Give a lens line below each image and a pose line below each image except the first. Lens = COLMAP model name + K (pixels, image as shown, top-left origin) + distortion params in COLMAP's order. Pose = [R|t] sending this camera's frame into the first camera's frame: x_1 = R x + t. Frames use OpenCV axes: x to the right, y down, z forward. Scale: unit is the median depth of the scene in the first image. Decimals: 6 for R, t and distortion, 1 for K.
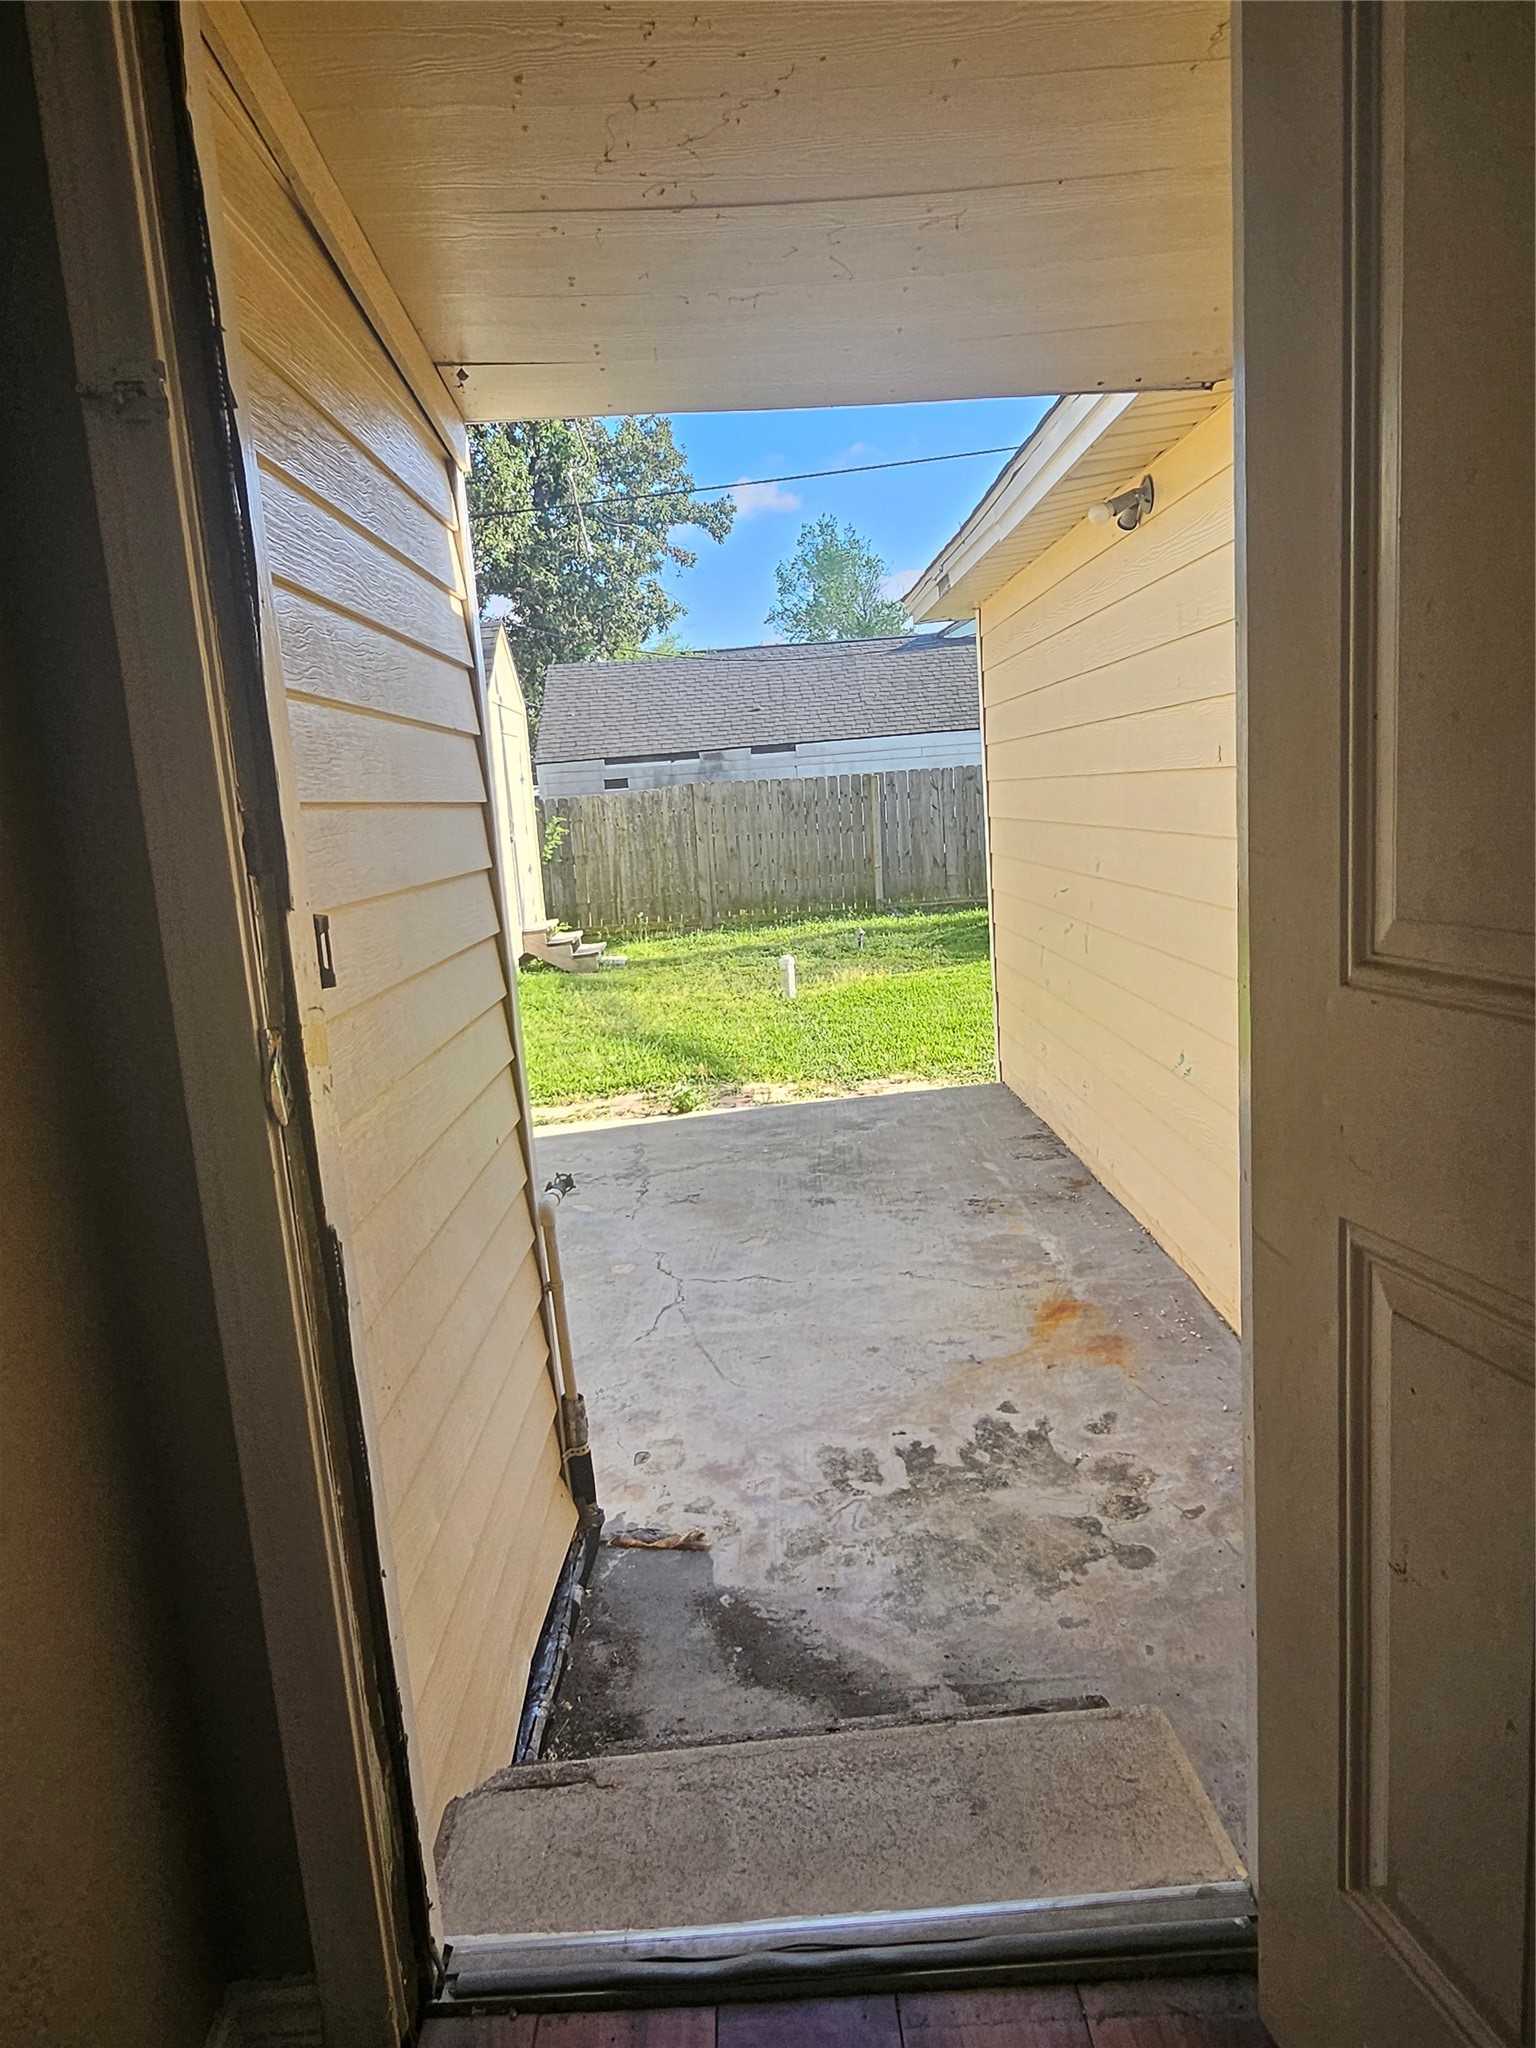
lens RADIAL K [[1327.9, 0, 768.0], [0, 1327.9, 1024.0], [0, 0, 1]] dist [0.023517, 0.003488]
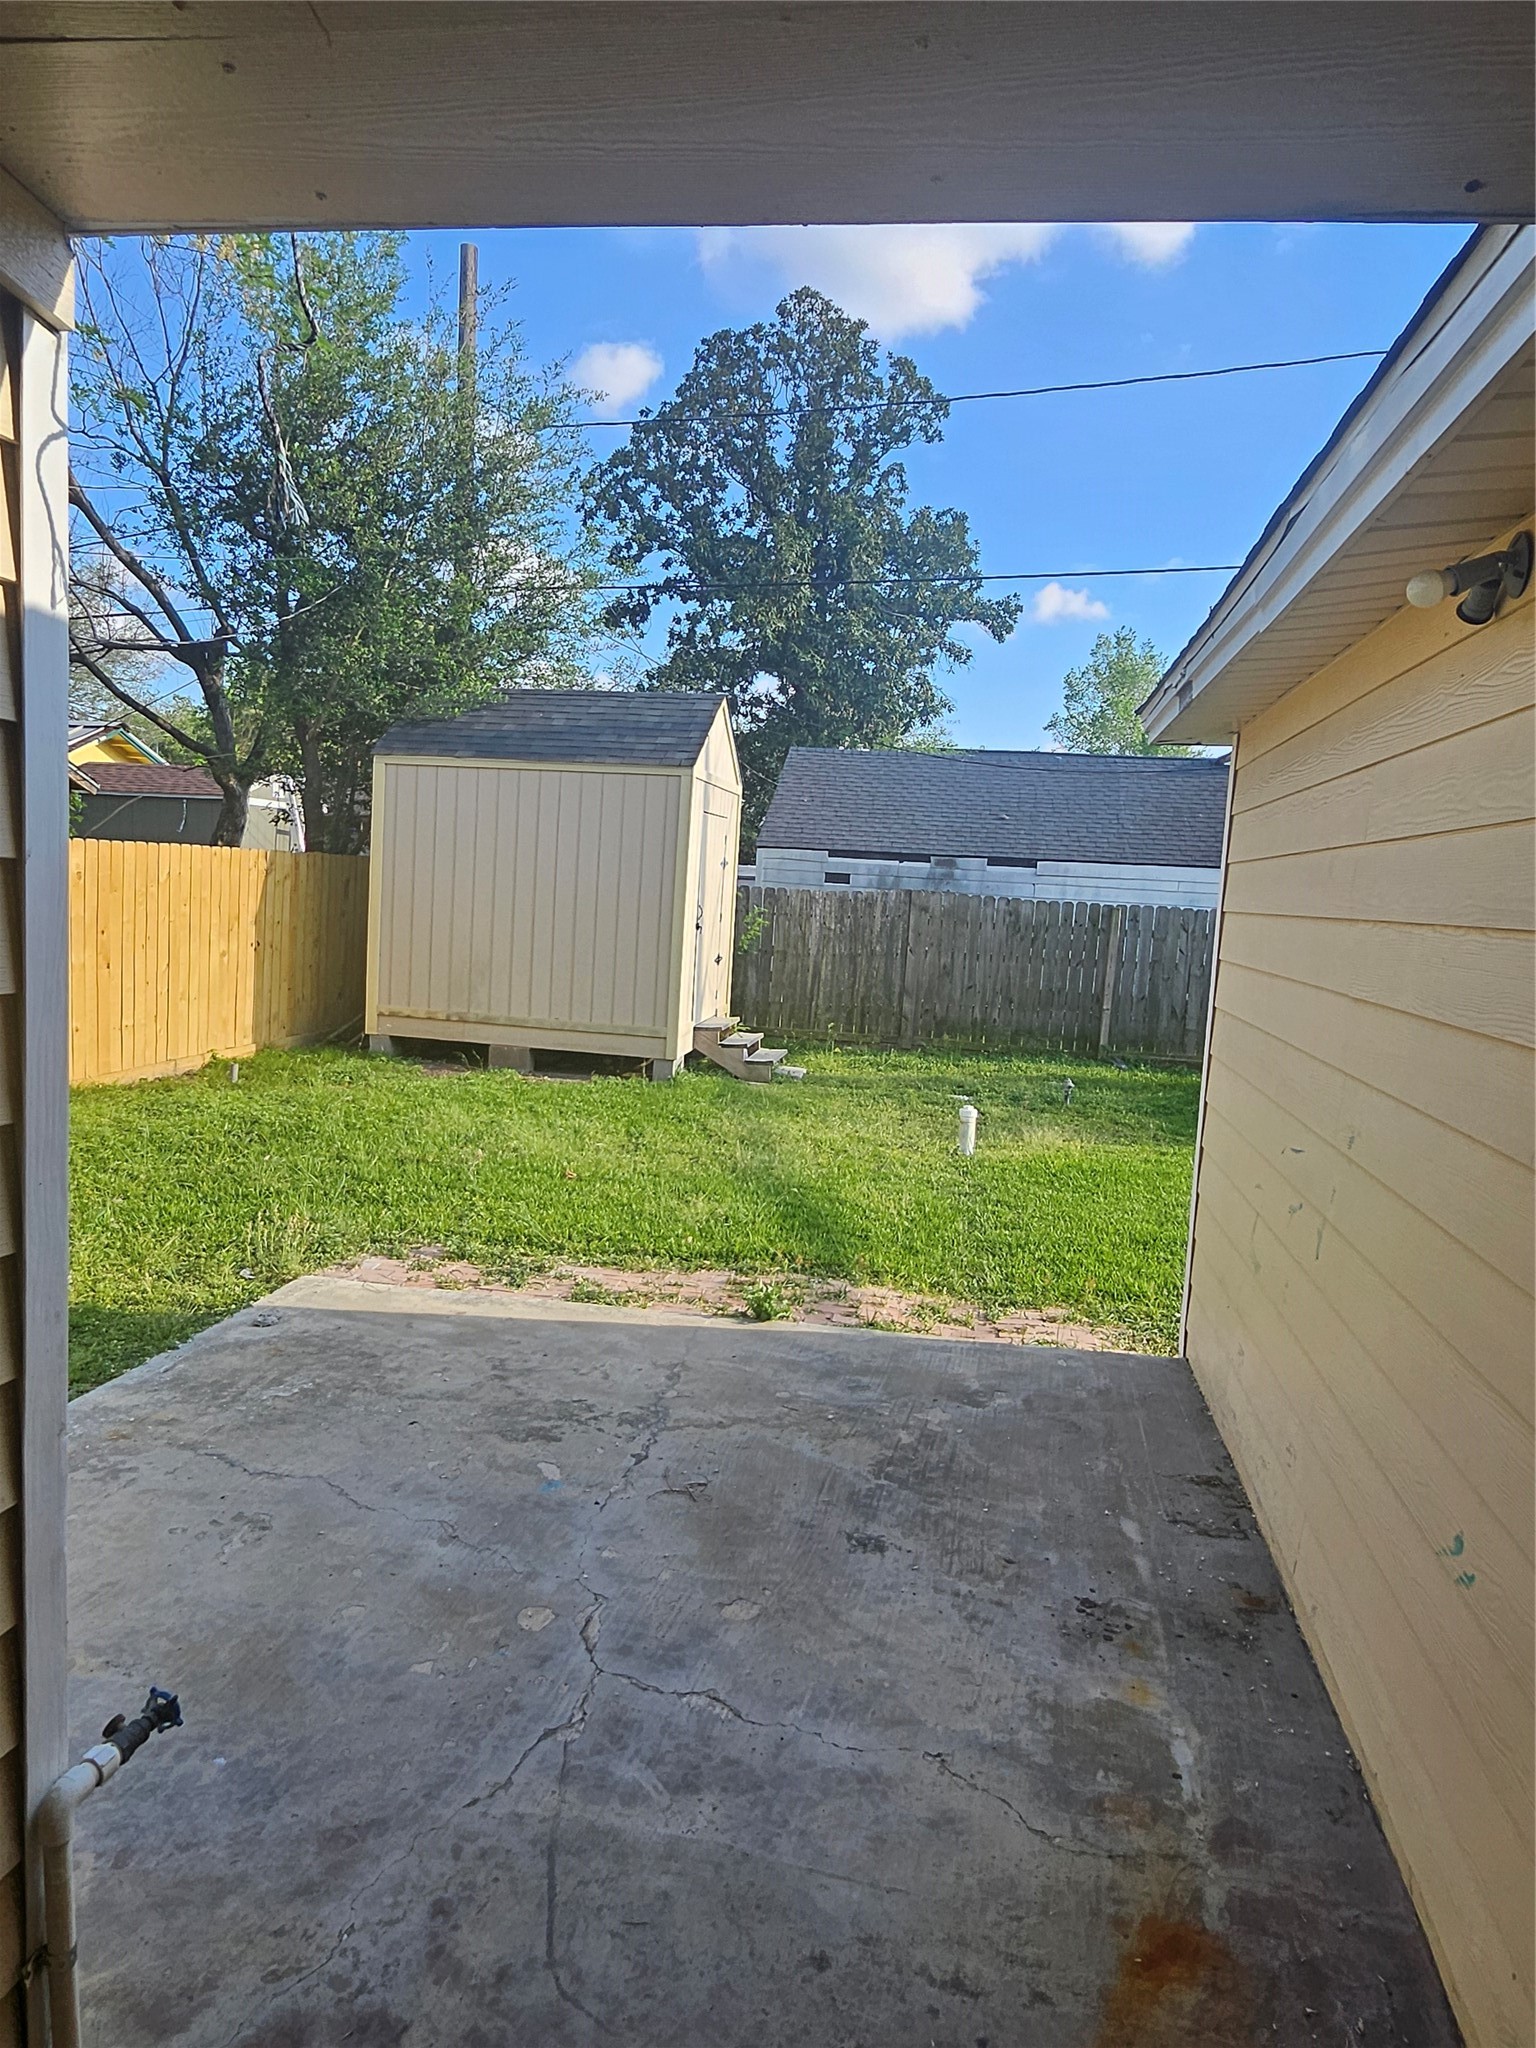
lens RADIAL K [[1327.9, 0, 768.0], [0, 1327.9, 1024.0], [0, 0, 1]] dist [0.023517, 0.003488]
pose [[0.972796, 0.146528, -0.179437, 0.029130], [-0.157818, 0.986188, -0.050274, -0.034395], [0.169592, 0.077225, 0.982484, 0.112647]]
